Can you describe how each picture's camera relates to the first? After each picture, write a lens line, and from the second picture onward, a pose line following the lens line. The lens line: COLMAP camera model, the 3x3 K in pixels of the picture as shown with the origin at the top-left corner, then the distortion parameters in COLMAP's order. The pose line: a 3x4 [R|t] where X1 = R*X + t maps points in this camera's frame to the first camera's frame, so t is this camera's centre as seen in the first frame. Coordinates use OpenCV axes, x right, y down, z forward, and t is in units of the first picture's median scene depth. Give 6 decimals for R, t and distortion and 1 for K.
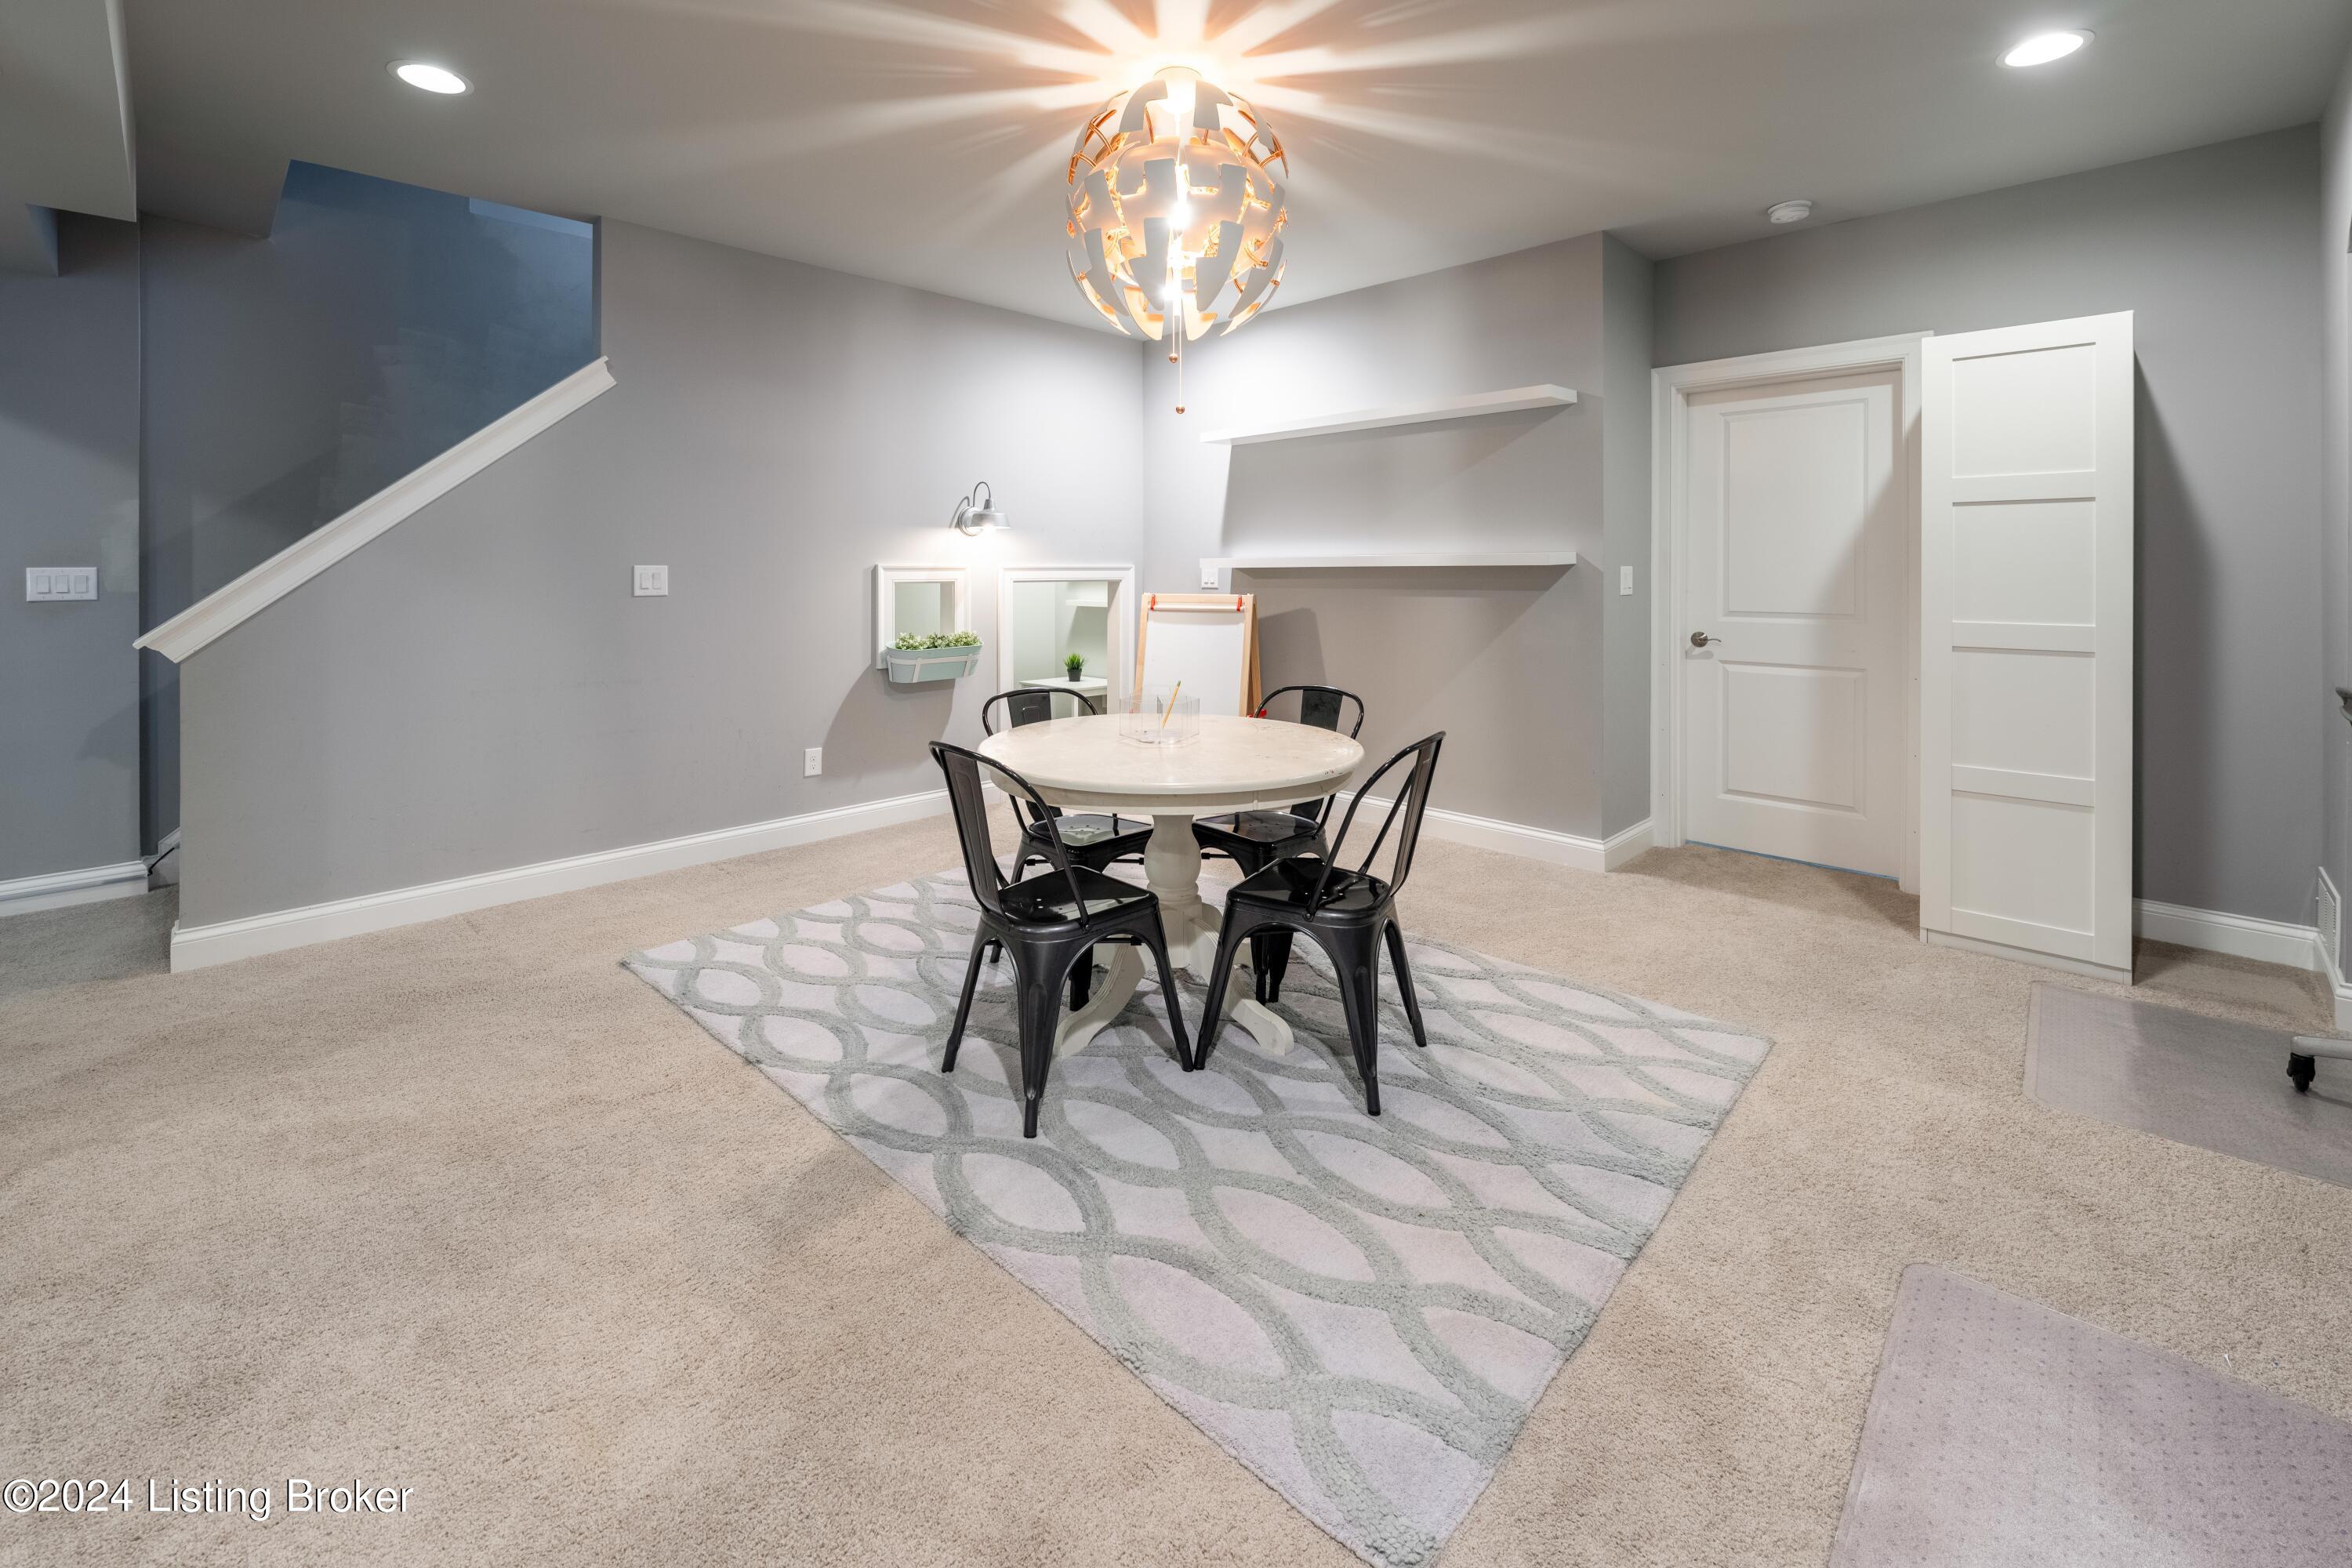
lens RADIAL K [[958.6, 0, 1167.0], [0, 958.6, 571.8], [0, 0, 1]] dist [0.001710, -0.000131]
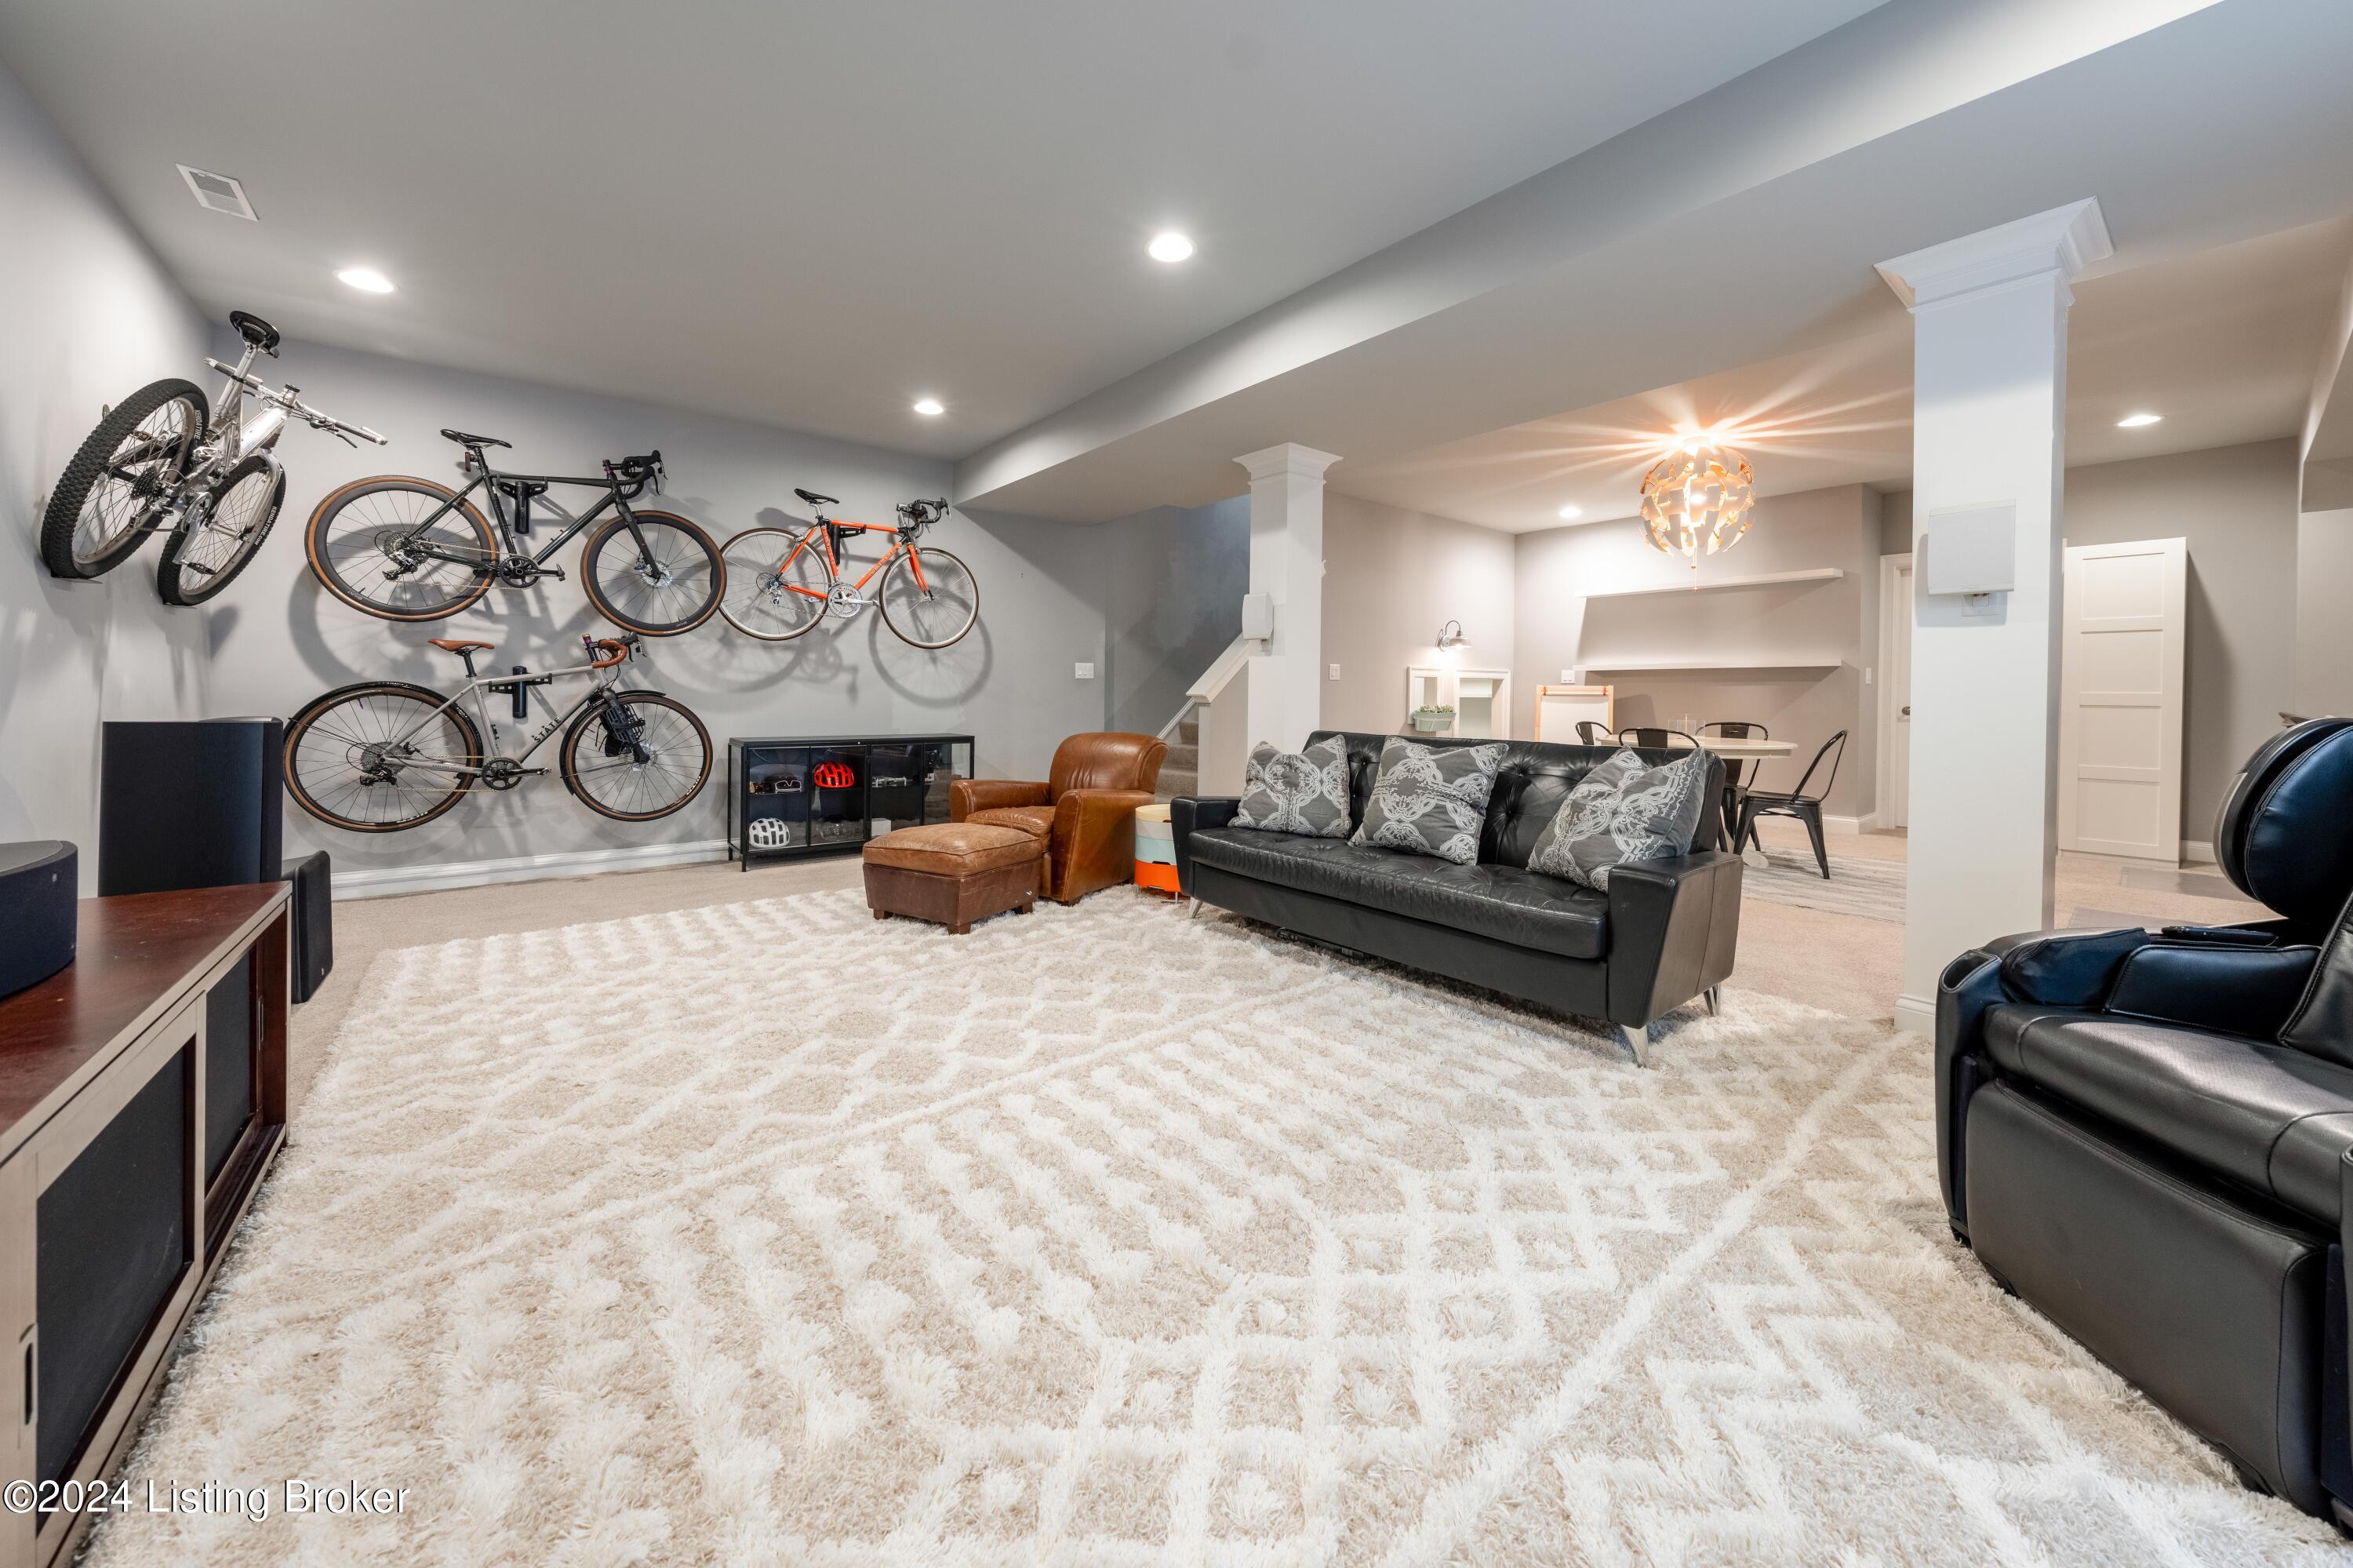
lens RADIAL K [[835.0, 0, 1167.6], [0, 835.0, 696.1], [0, 0, 1]] dist [-0.000578, 0.000035]
pose [[0.993981, 0.008705, -0.109202, -0.631771], [-0.008446, 0.999960, 0.002831, 0.051800], [0.109222, -0.001891, 0.994016, -0.669201]]
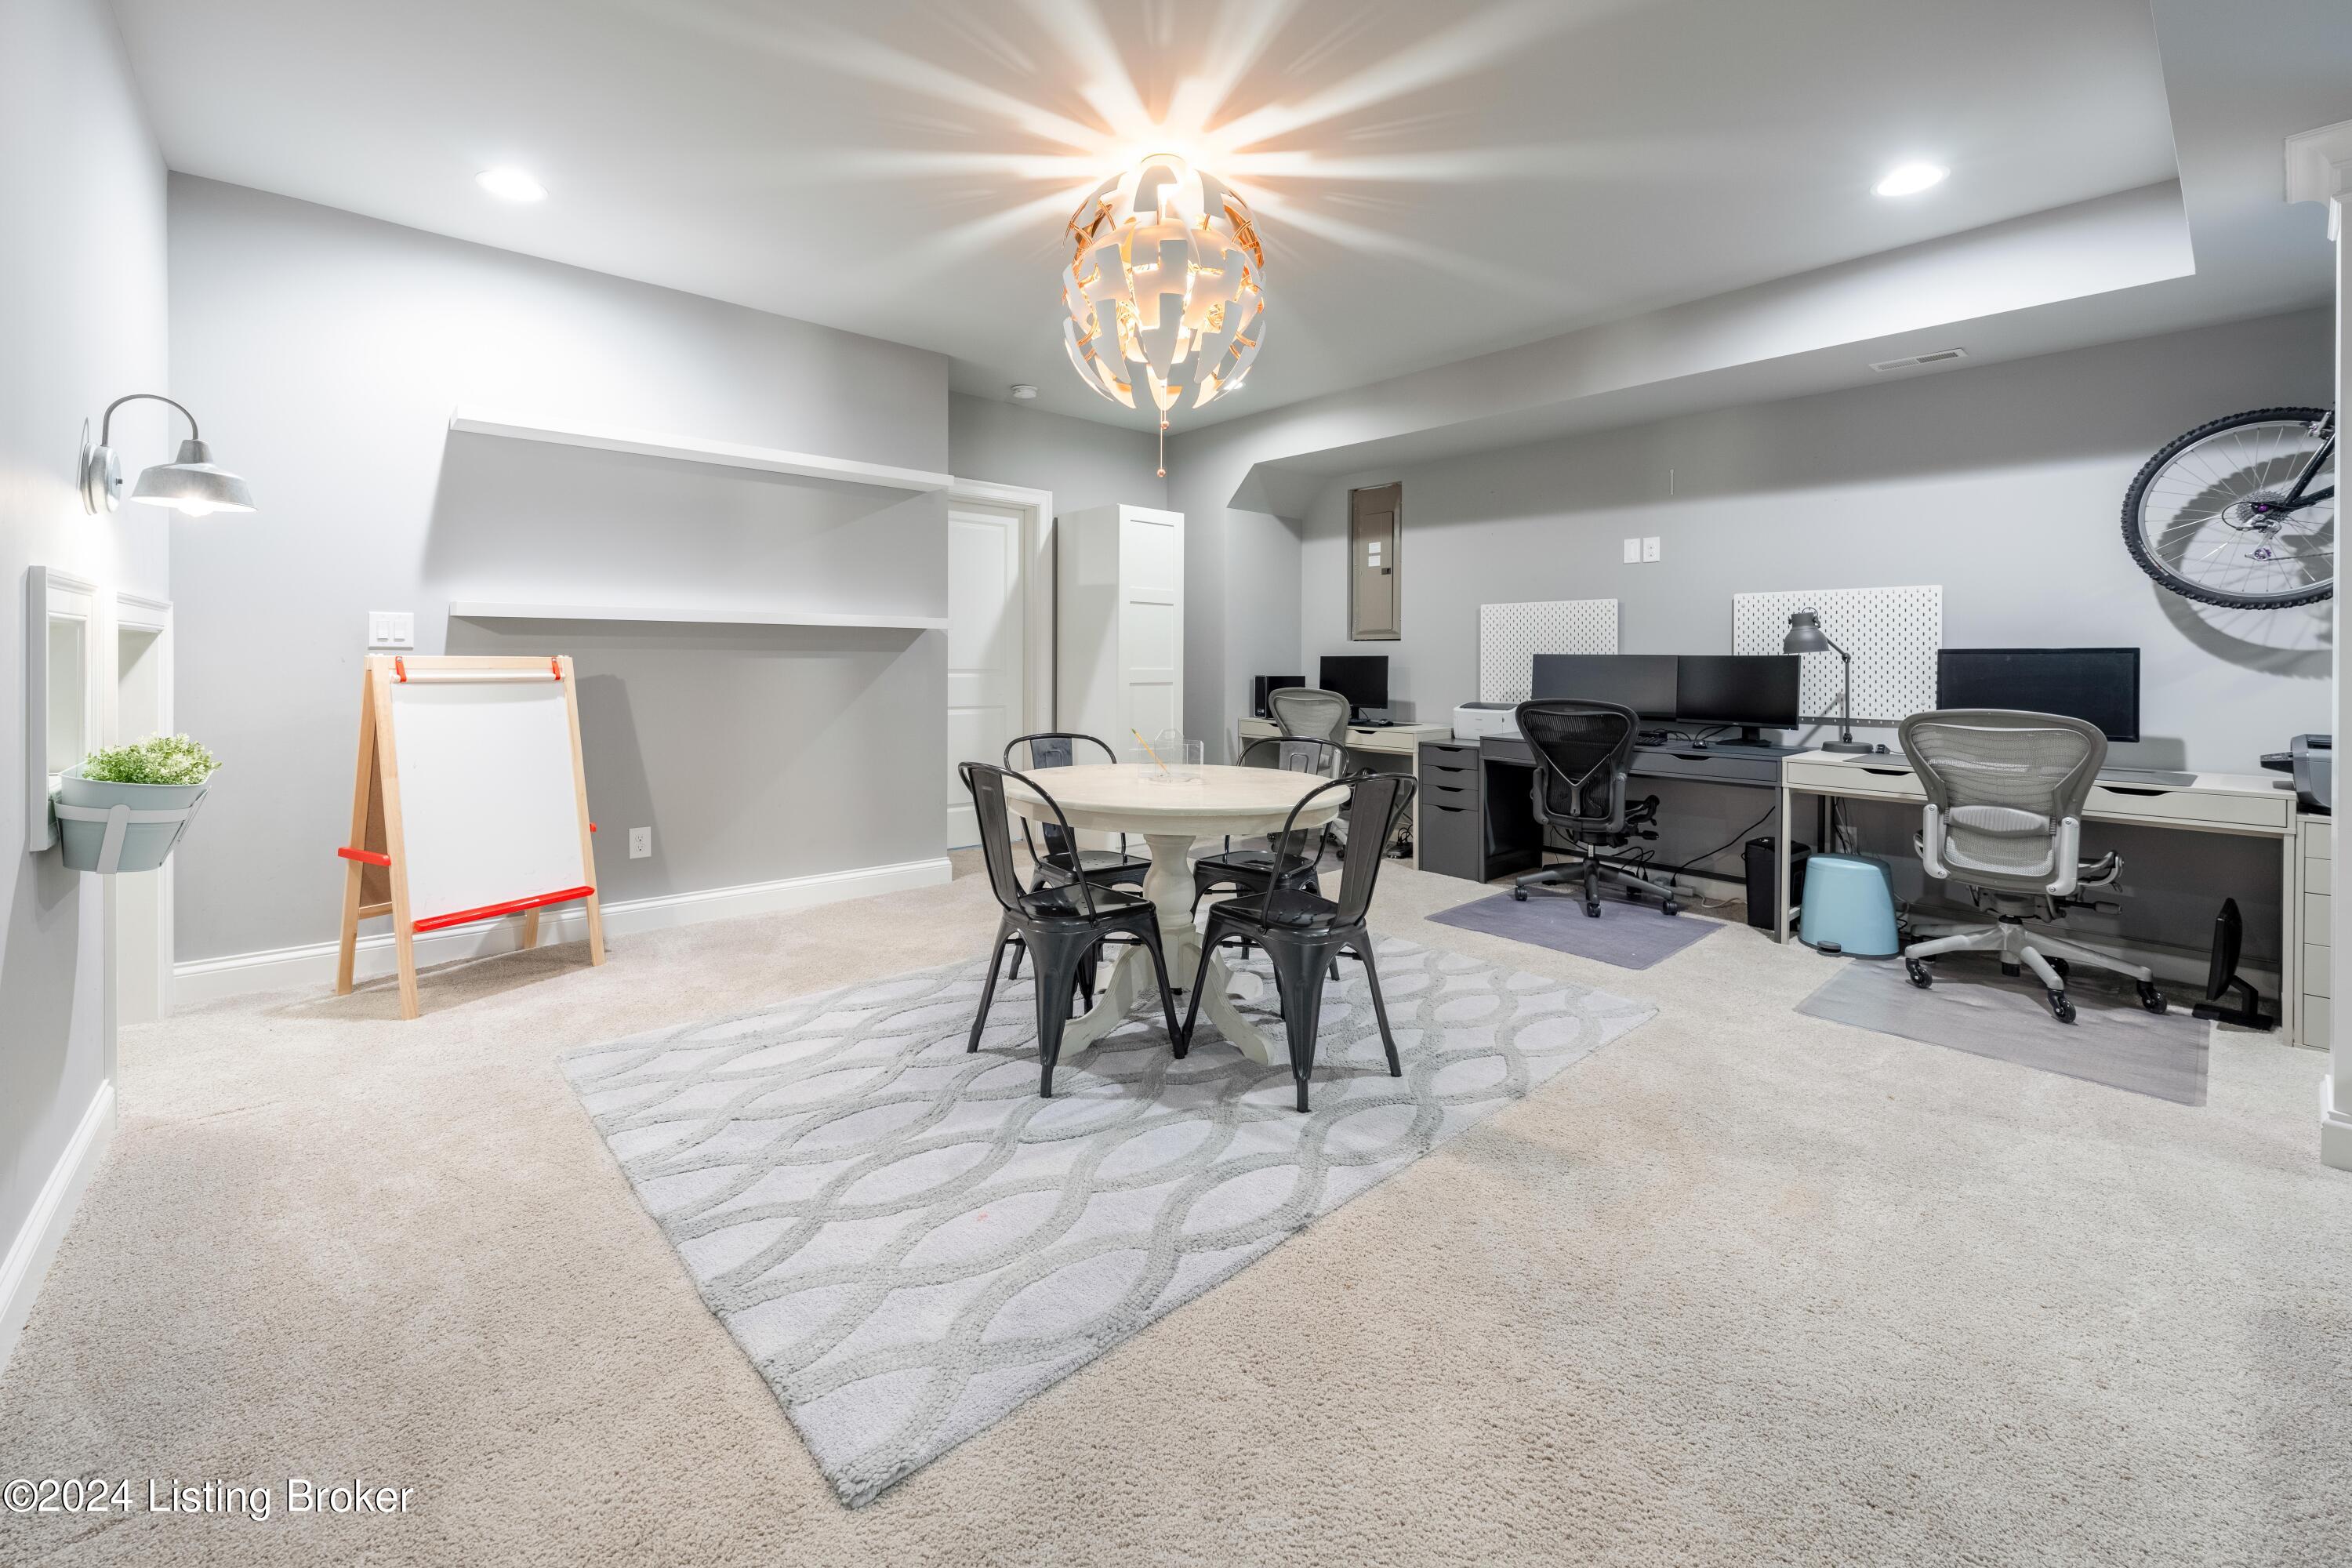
lens RADIAL K [[947.0, 0, 1165.6], [0, 947.0, 662.4], [0, 0, 1]] dist [0.009266, 0.000060]
pose [[0.087617, -0.001140, 0.996154, -0.678443], [-0.008942, 0.999958, 0.001931, 0.026873], [-0.996114, -0.009077, 0.087603, 0.583806]]
